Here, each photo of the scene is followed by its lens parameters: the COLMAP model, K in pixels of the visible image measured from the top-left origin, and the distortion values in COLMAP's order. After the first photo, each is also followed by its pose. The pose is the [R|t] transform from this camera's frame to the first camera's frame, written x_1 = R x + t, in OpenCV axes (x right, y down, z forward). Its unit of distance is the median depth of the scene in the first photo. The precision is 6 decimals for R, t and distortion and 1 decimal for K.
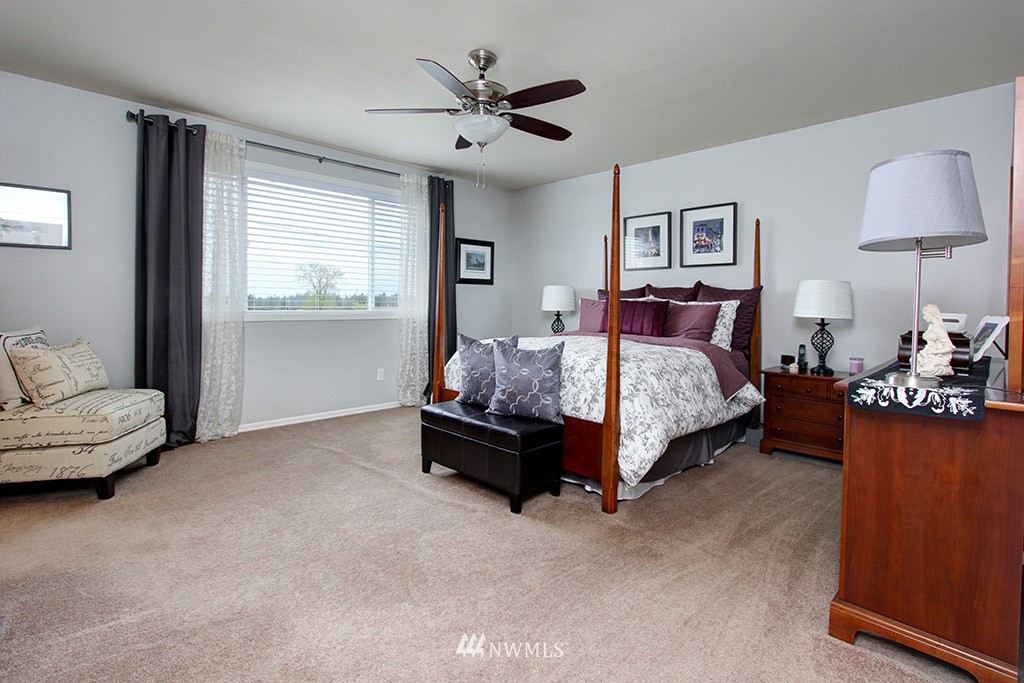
lens RADIAL K [[470.7, 0, 490.6], [0, 470.7, 336.0], [0, 0, 1]] dist [-0.021330, 0.000074]
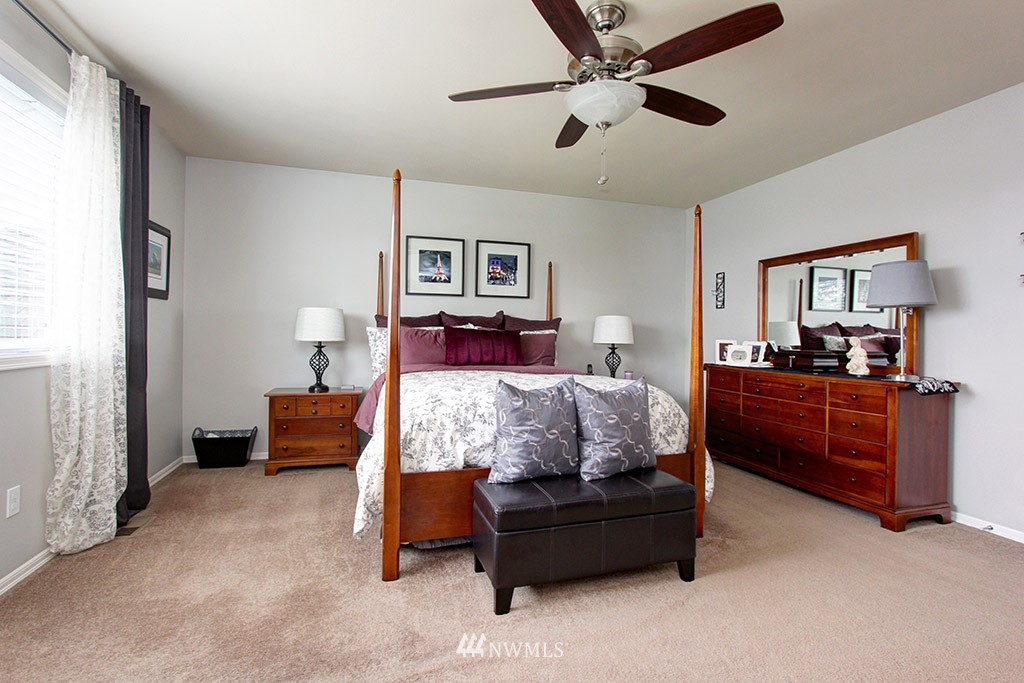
lens RADIAL K [[470.7, 0, 490.6], [0, 470.7, 336.0], [0, 0, 1]] dist [-0.021330, 0.000074]
pose [[0.454464, -0.008821, 0.890722, -0.504237], [0.053671, 0.998405, -0.017497, -0.042822], [-0.889147, 0.055758, 0.454212, 0.531087]]
